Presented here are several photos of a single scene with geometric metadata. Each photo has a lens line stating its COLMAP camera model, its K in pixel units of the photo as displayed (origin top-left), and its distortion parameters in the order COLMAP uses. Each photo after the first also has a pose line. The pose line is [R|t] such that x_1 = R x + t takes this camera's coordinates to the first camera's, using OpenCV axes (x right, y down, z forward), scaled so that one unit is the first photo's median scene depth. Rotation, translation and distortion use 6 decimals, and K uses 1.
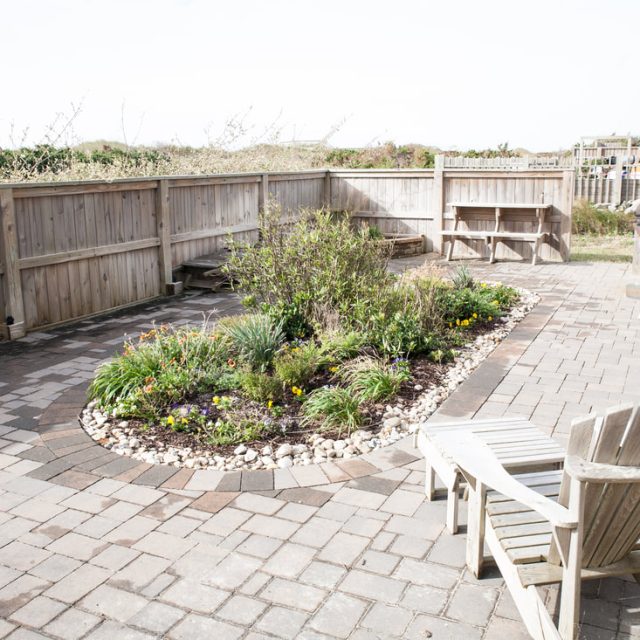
lens RADIAL K [[736.3, 0, 320.0], [0, 736.3, 320.0], [0, 0, 1]] dist [-0.071992, 0.003046]
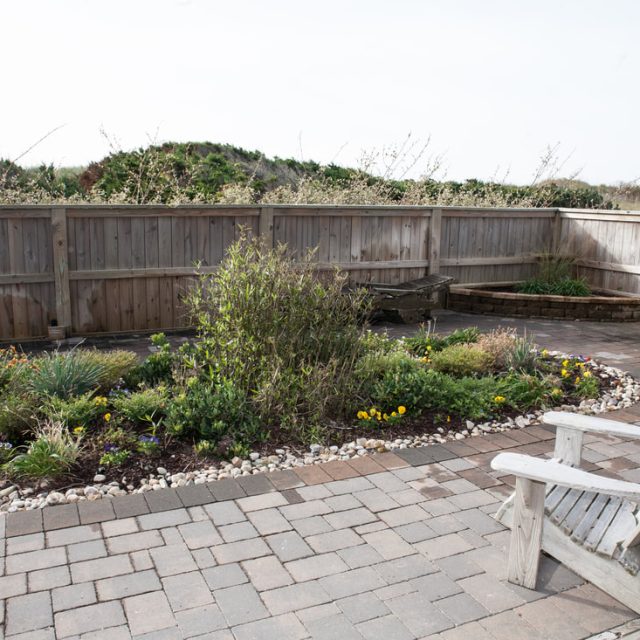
lens RADIAL K [[670.6, 0, 320.0], [0, 670.6, 320.0], [0, 0, 1]] dist [-0.114407, -0.007043]
pose [[0.770482, 0.139296, -0.622056, 0.495302], [-0.158588, 0.987038, 0.024598, -0.087040], [0.617420, 0.079698, 0.782586, 0.403150]]
